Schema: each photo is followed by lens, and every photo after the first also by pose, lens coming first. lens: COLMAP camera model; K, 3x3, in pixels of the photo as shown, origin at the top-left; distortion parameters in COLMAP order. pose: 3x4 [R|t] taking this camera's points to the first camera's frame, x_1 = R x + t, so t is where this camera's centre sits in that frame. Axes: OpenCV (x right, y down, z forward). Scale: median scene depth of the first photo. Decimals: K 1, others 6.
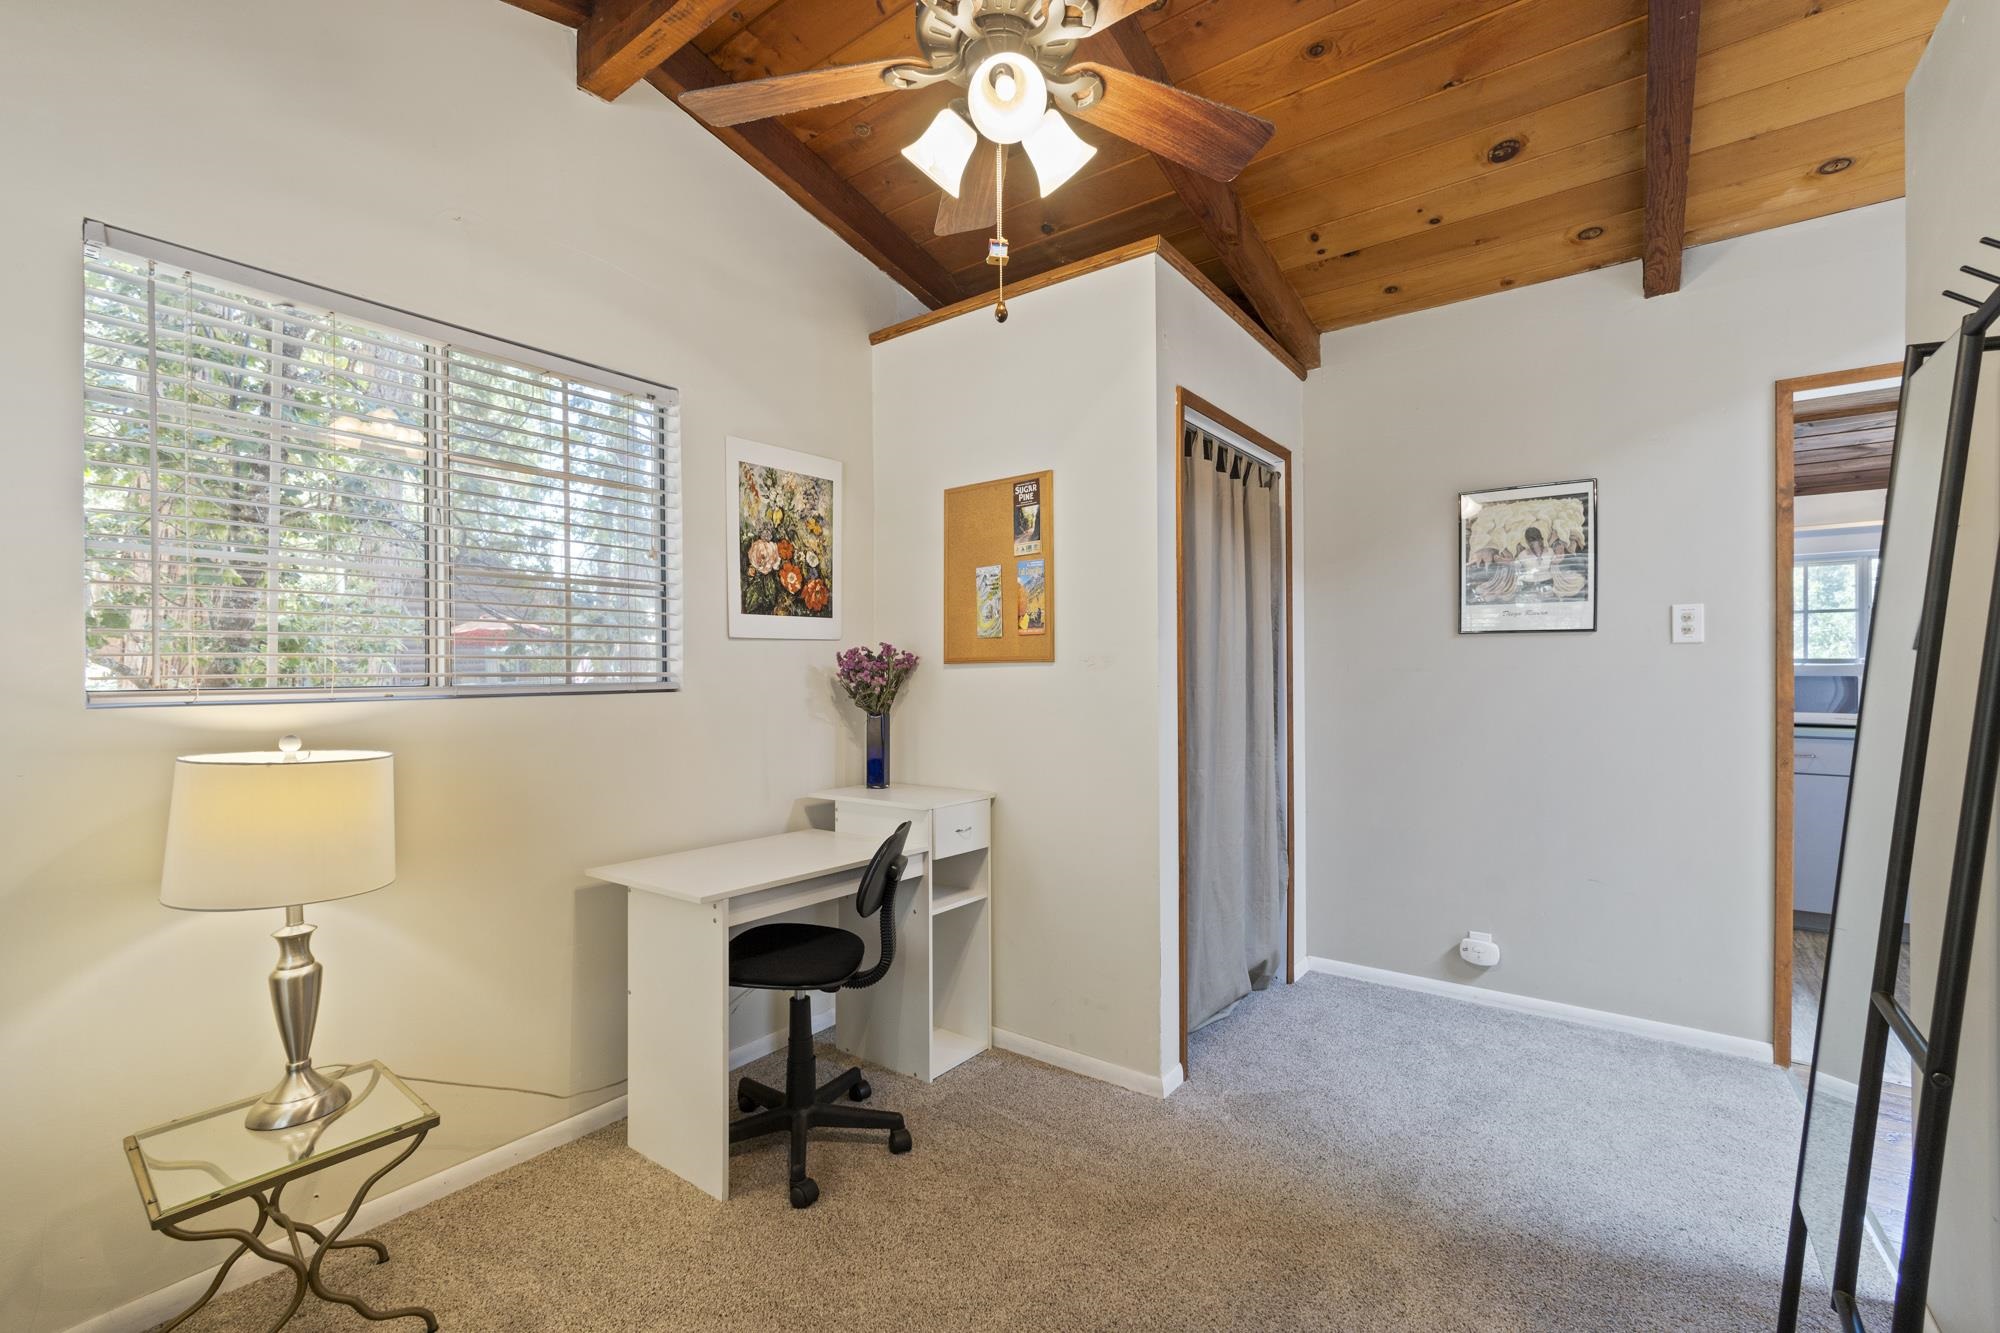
lens RADIAL K [[861.0, 0, 1000.0], [0, 861.0, 666.5], [0, 0, 1]] dist [-0.002281, 0.000220]
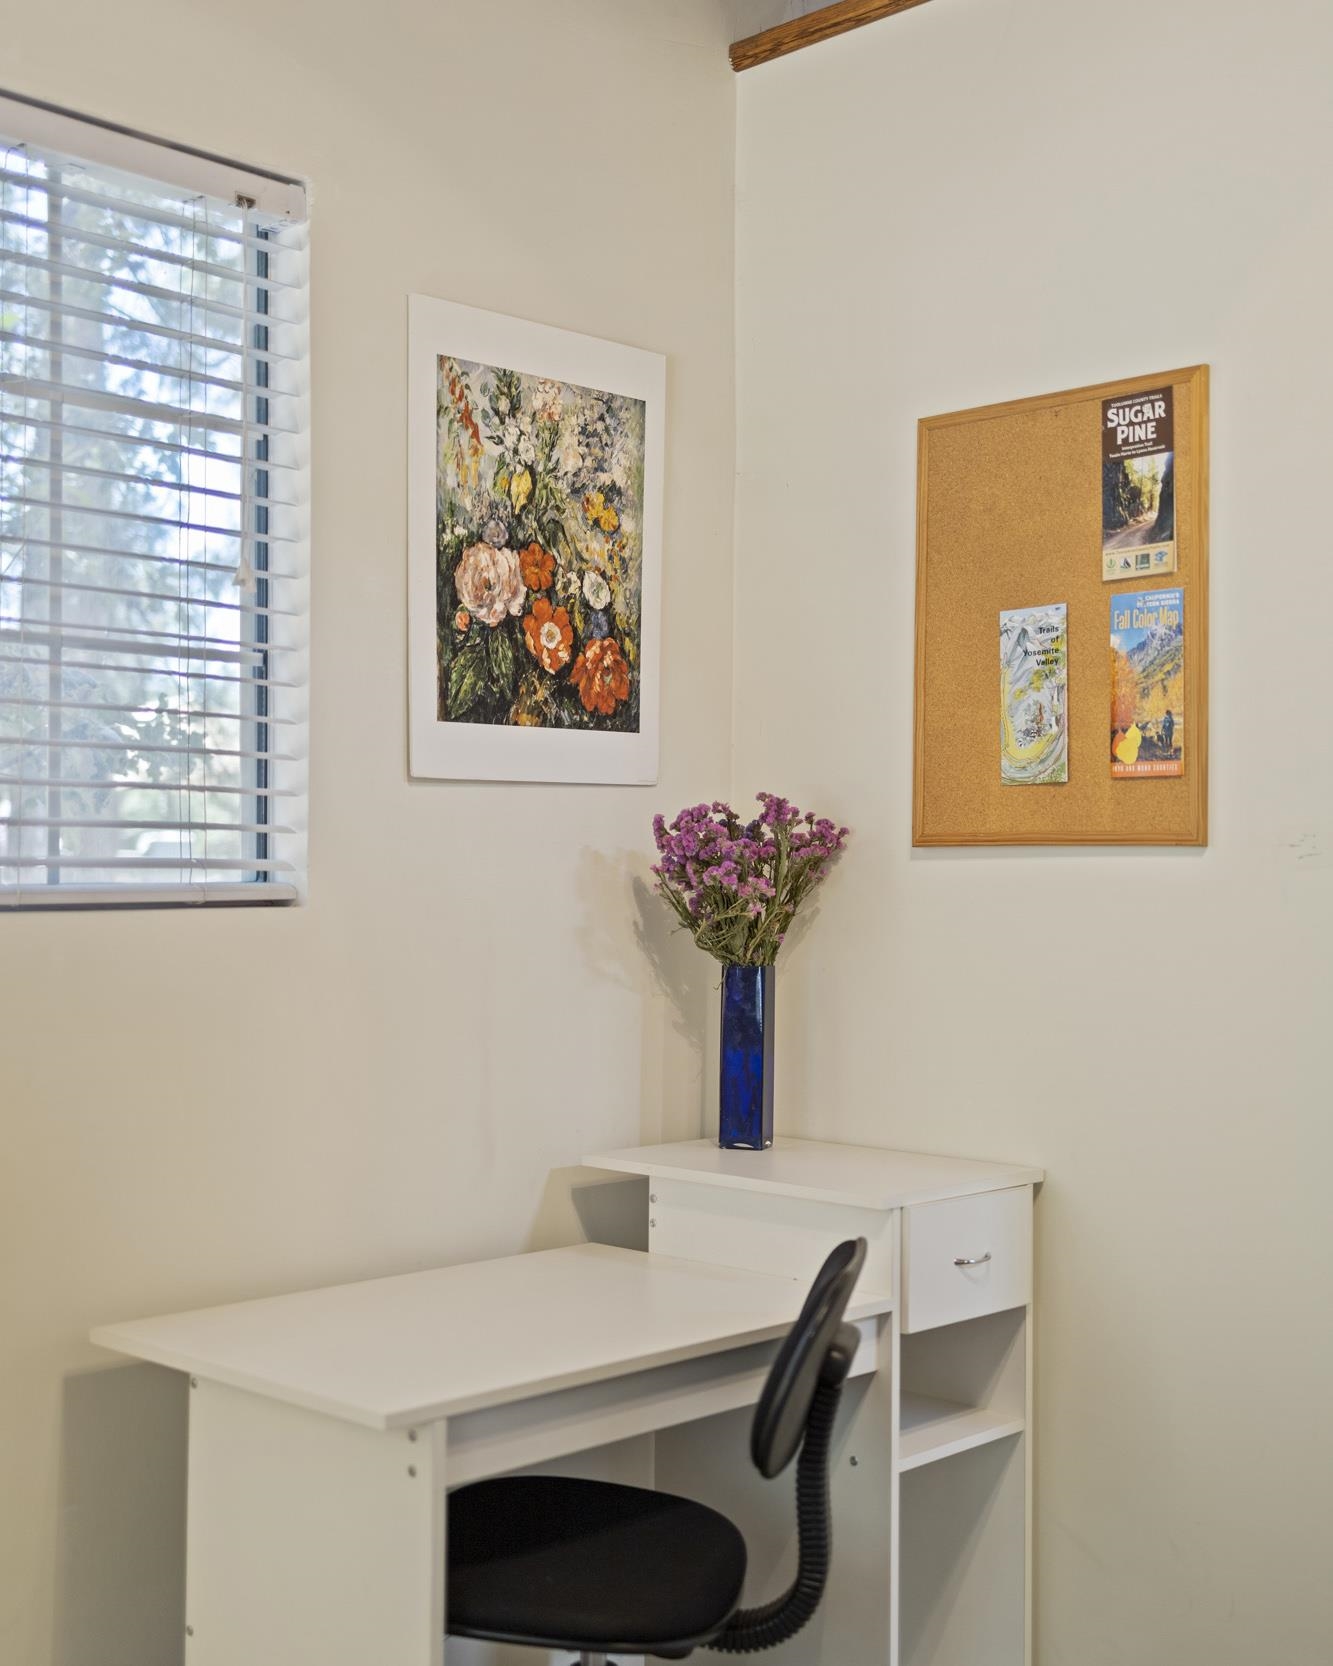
lens RADIAL K [[2016.1, 0, 666.5], [0, 2016.1, 833.0], [0, 0, 1]] dist [0.023469, -0.019778]
pose [[0.993704, 0.011785, -0.111413, -0.079671], [-0.012700, 0.999891, -0.007503, -0.001210], [0.111312, 0.008870, 0.993746, 0.043186]]
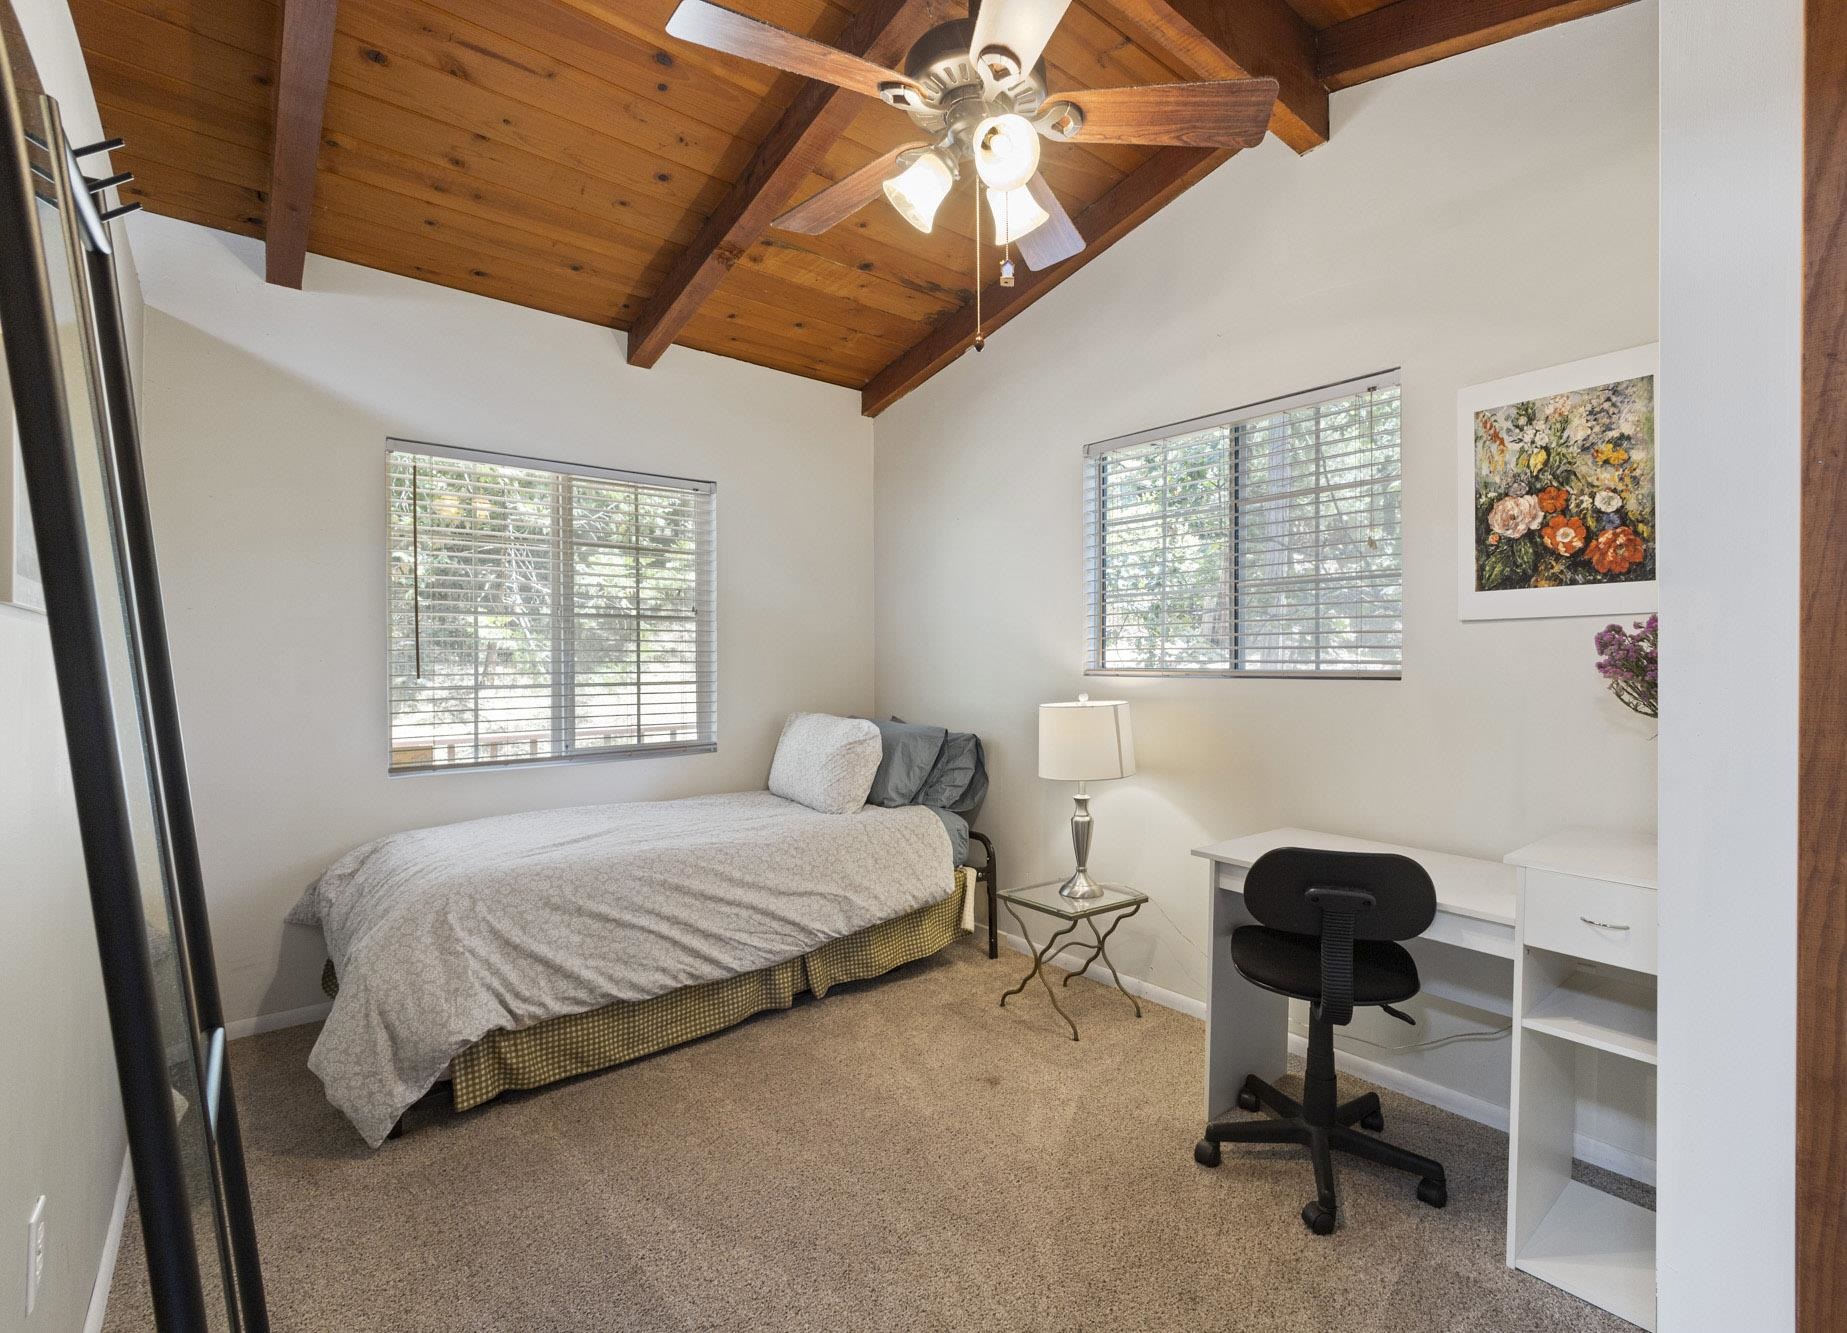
lens RADIAL K [[850.5, 0, 975.5], [0, 850.5, 667.3], [0, 0, 1]] dist [-0.002162, -0.000218]
pose [[-0.207377, 0.012135, -0.978186, 0.609382], [0.004264, 0.999925, 0.011501, 0.001697], [0.978252, -0.001786, -0.207413, 0.674874]]
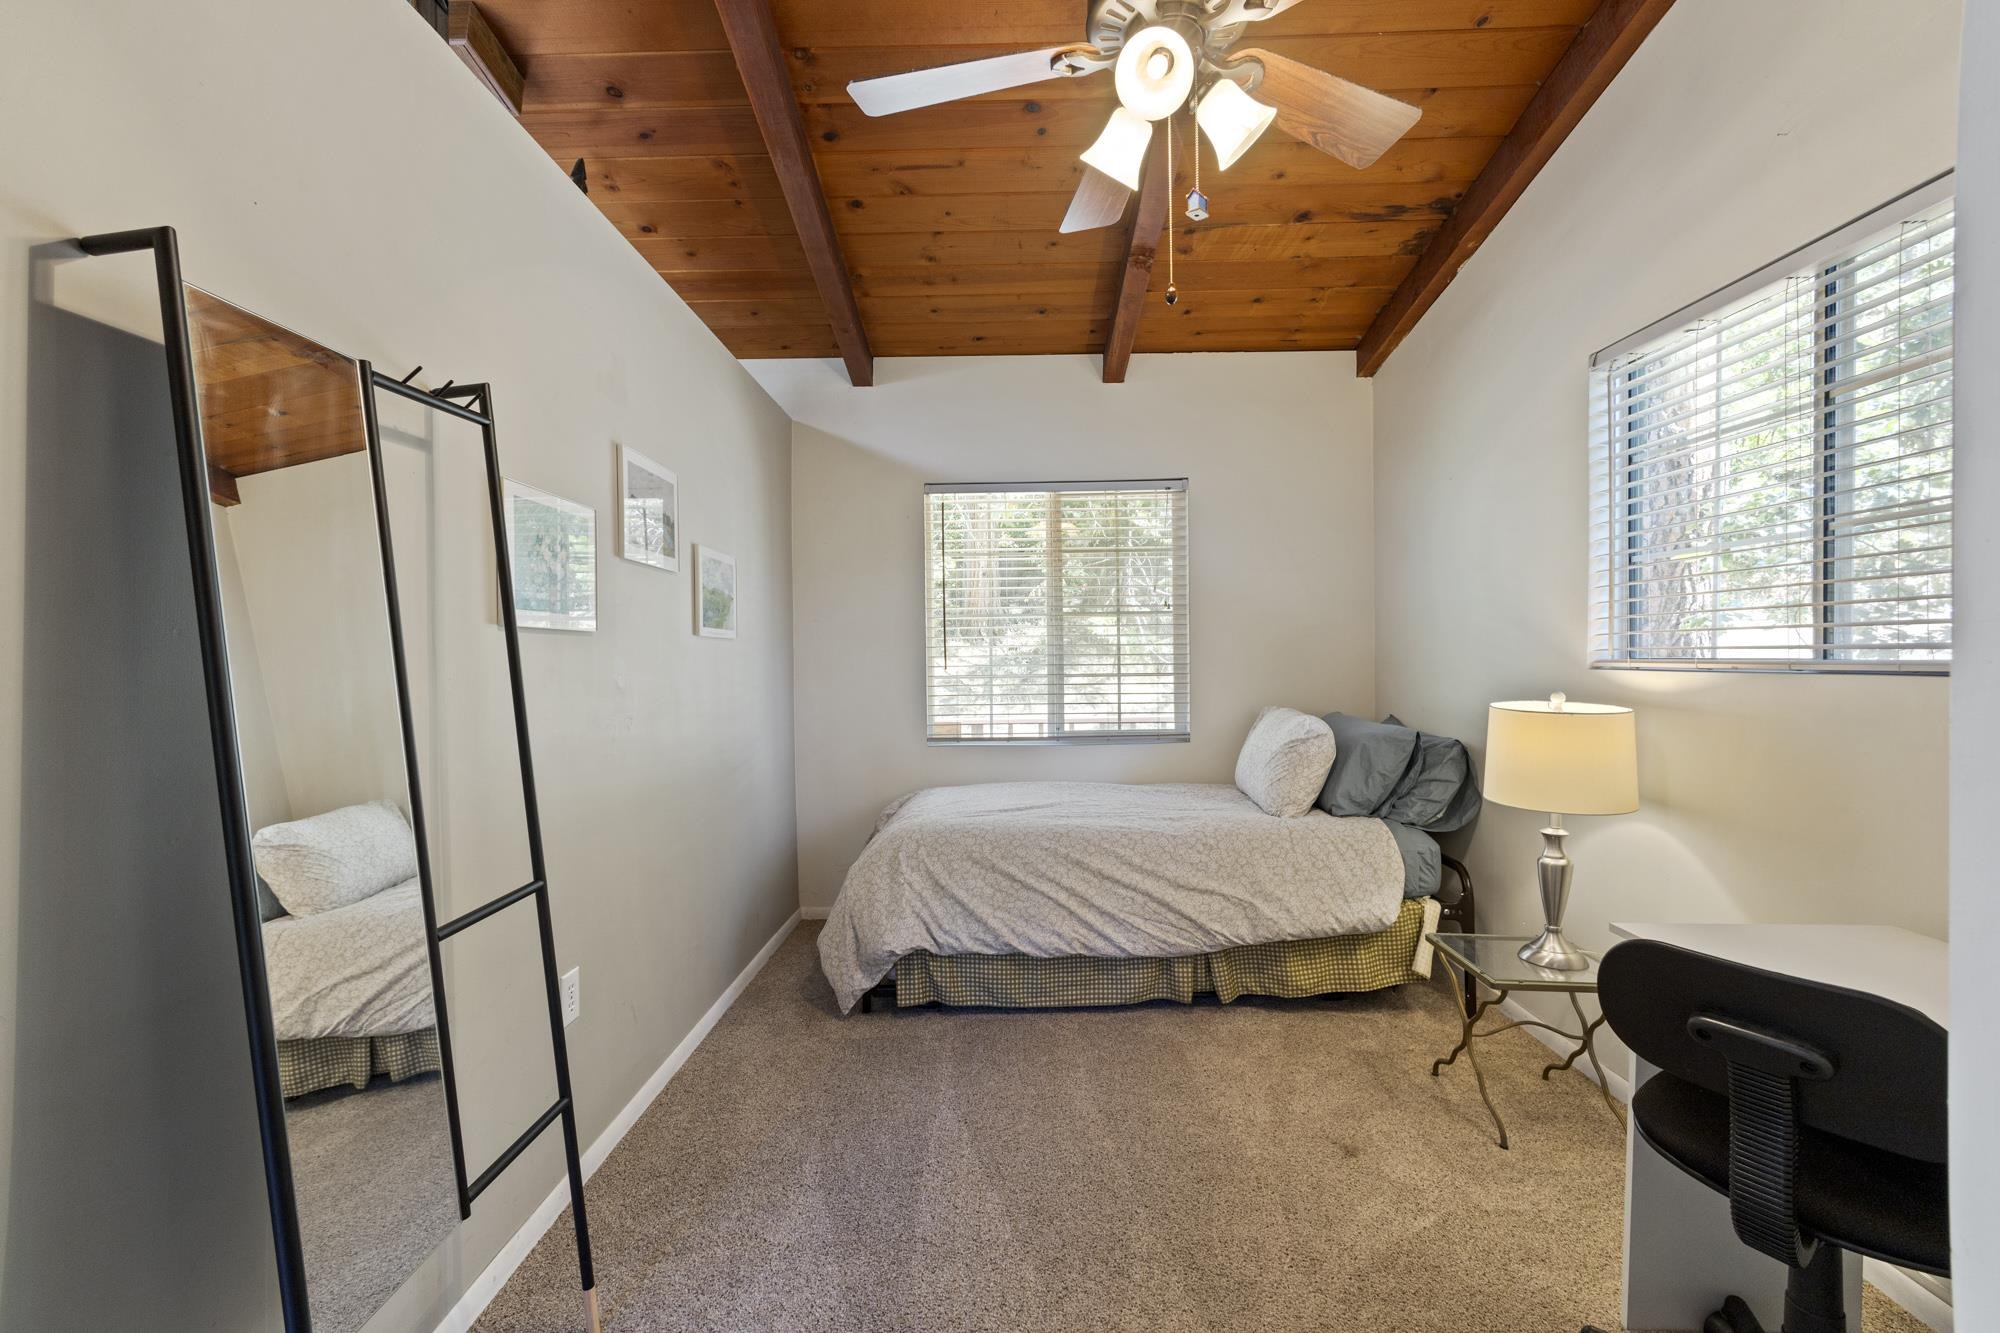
lens RADIAL K [[837.1, 0, 988.2], [0, 837.1, 667.7], [0, 0, 1]] dist [-0.003493, -0.000029]
pose [[-0.817749, 0.020136, -0.575222, 0.416109], [0.014864, 0.999793, 0.013867, 0.005304], [0.575383, 0.002790, -0.817880, 0.922607]]
